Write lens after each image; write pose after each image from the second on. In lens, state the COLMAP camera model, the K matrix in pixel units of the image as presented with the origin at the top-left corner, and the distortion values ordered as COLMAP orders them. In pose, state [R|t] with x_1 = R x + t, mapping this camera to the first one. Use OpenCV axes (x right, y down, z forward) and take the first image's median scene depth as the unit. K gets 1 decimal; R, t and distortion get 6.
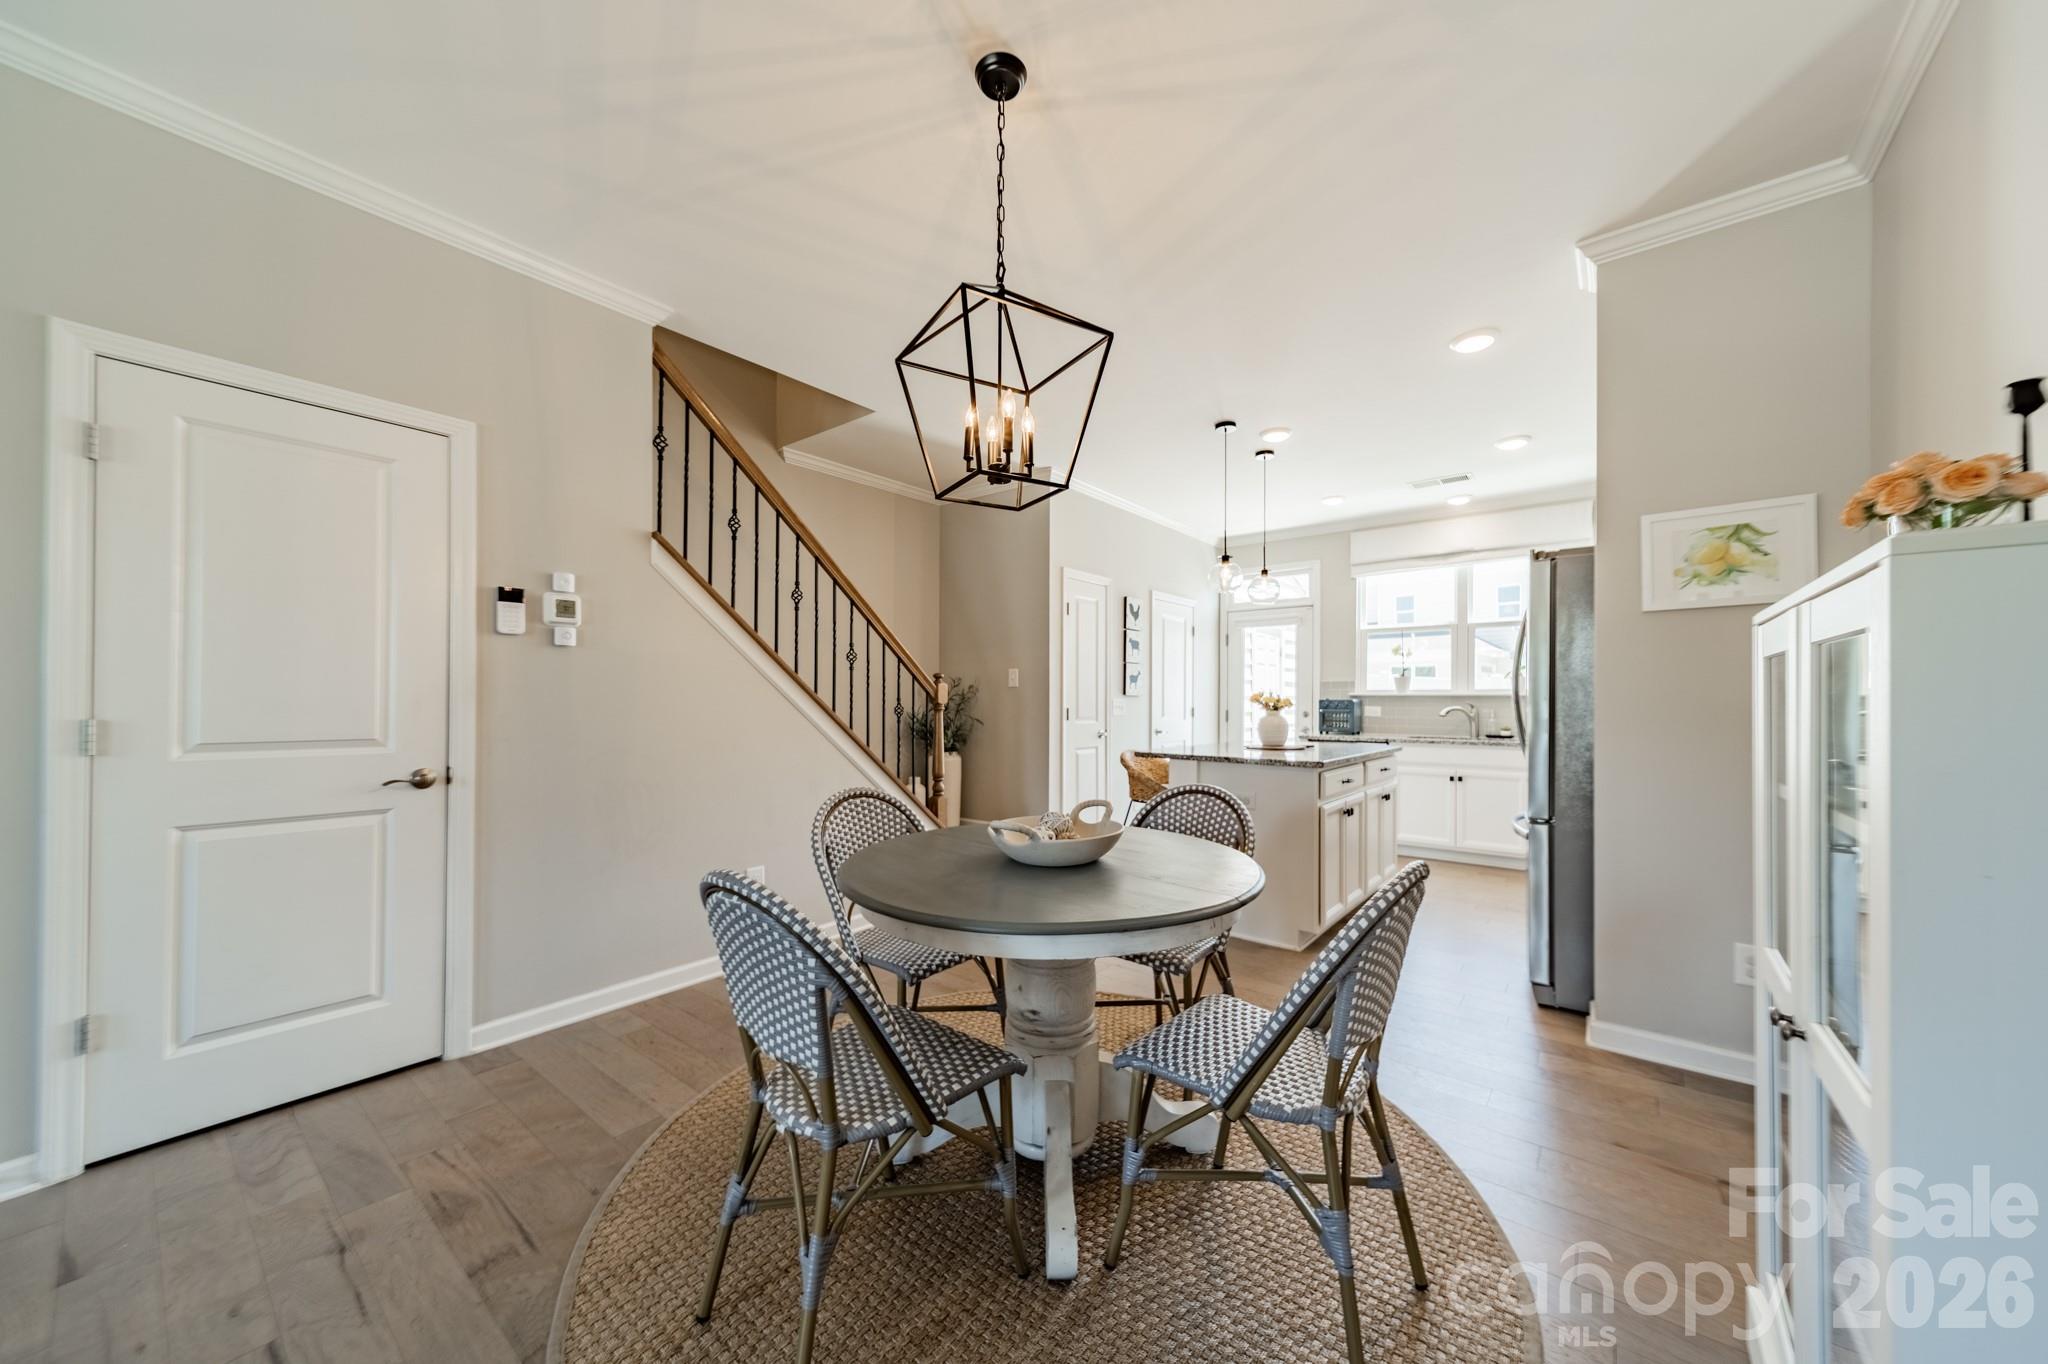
lens RADIAL K [[717.5, 0, 1033.3], [0, 717.5, 696.9], [0, 0, 1]] dist [0.008710, -0.000437]
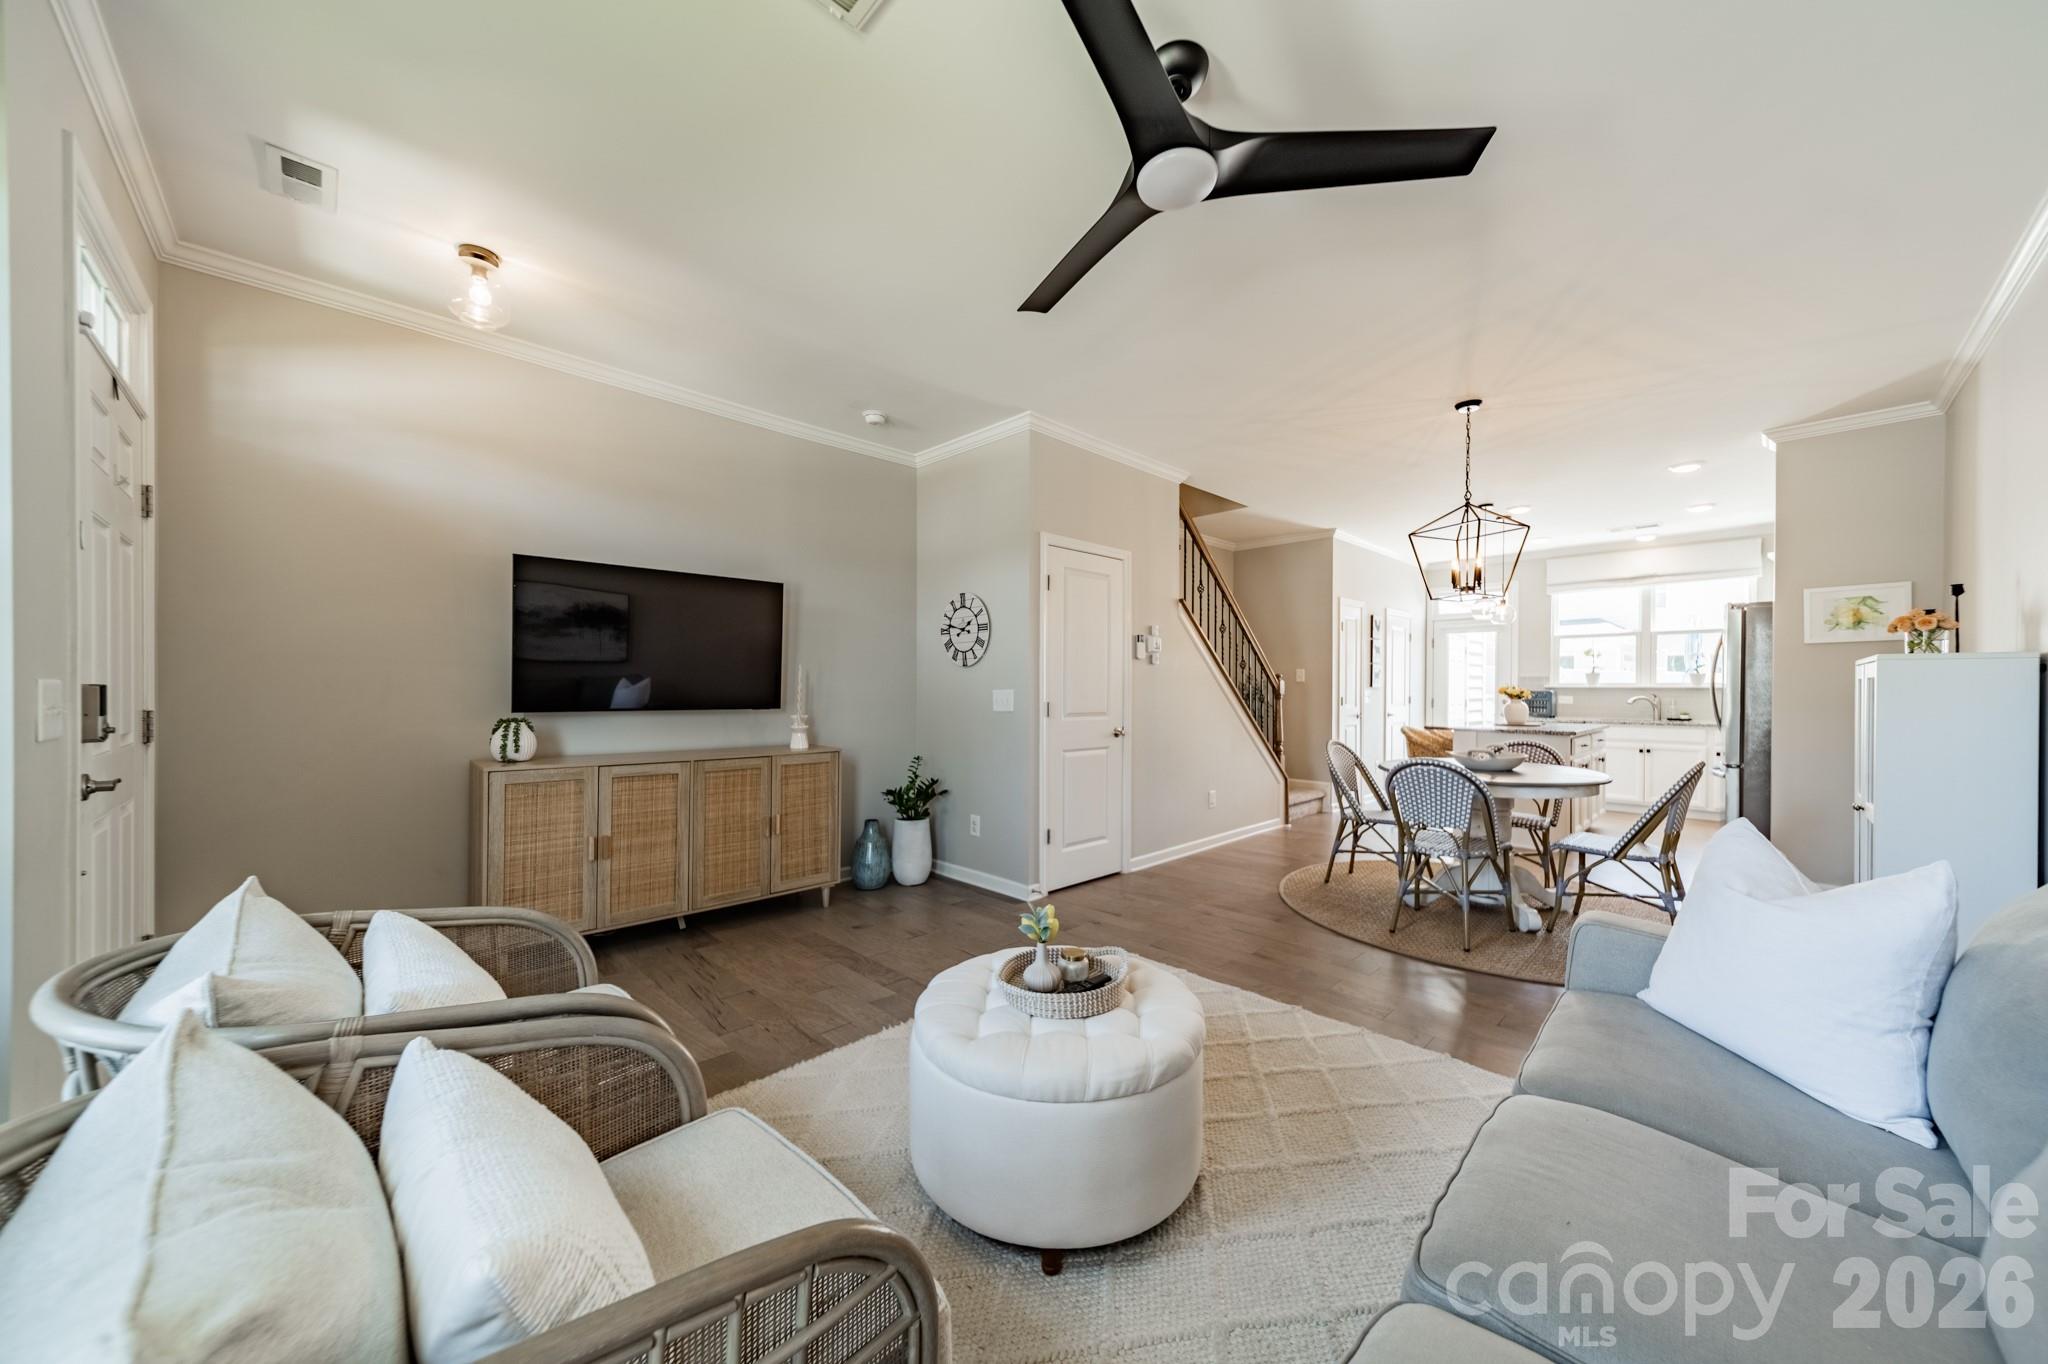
lens RADIAL K [[717.5, 0, 1027.8], [0, 717.5, 692.8], [0, 0, 1]] dist [0.008710, -0.000437]
pose [[0.992818, -0.000071, -0.119638, -0.709690], [0.001185, 0.999957, 0.009244, -0.013587], [0.119632, -0.009320, 0.992775, -0.843521]]
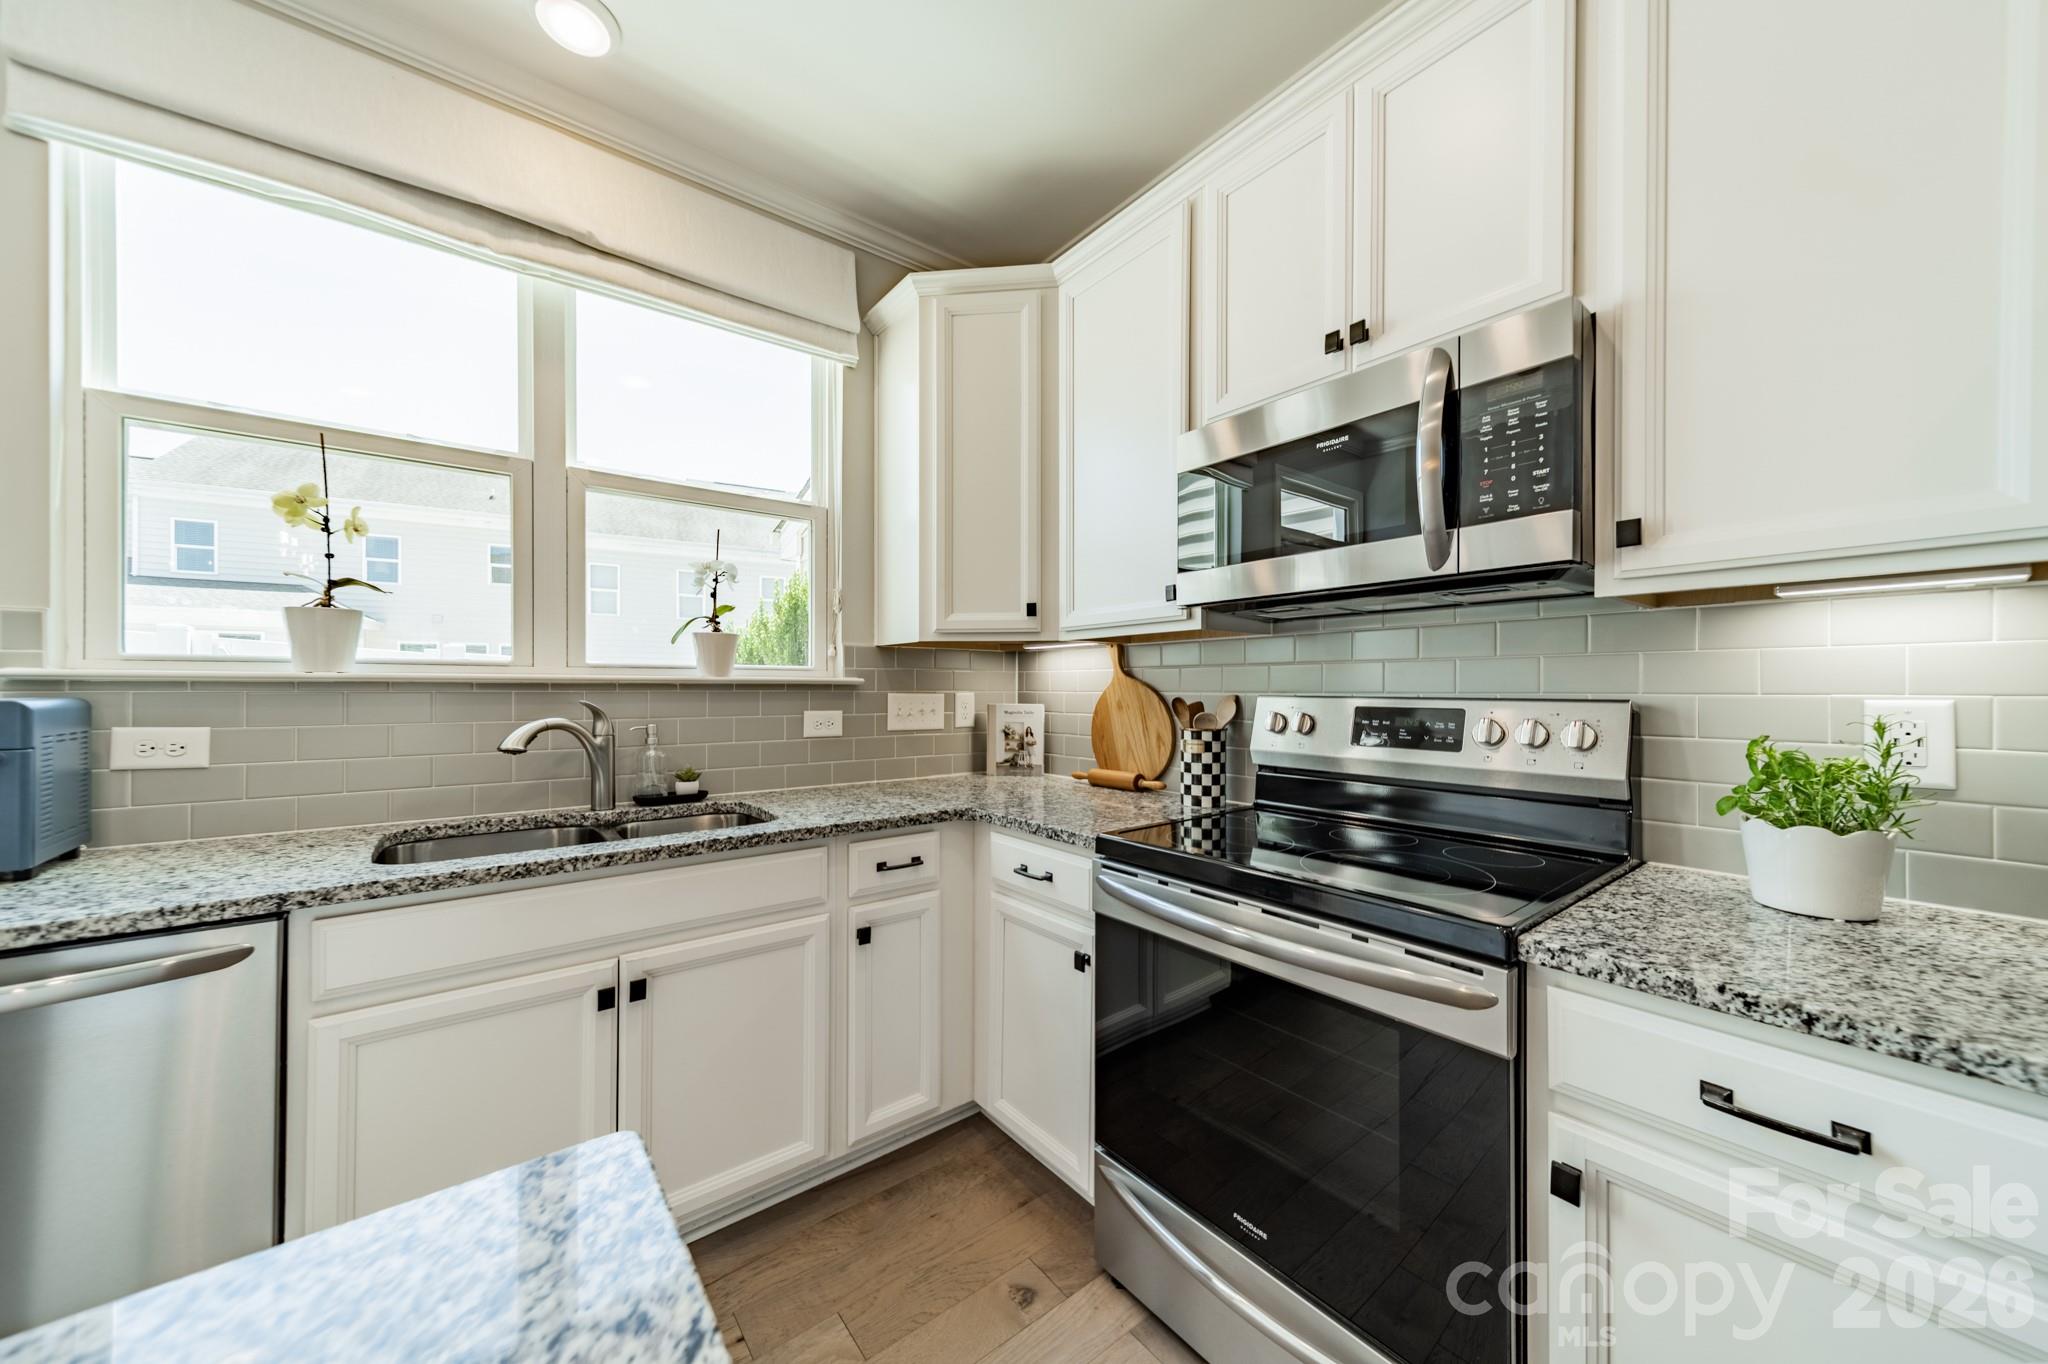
lens RADIAL K [[717.5, 0, 1028.8], [0, 717.5, 688.6], [0, 0, 1]] dist [0.008710, -0.000437]
pose [[0.230832, -0.005018, 0.972981, 0.680032], [-0.003973, 0.999974, 0.006099, -0.003549], [-0.972985, -0.005274, 0.230806, 1.484222]]
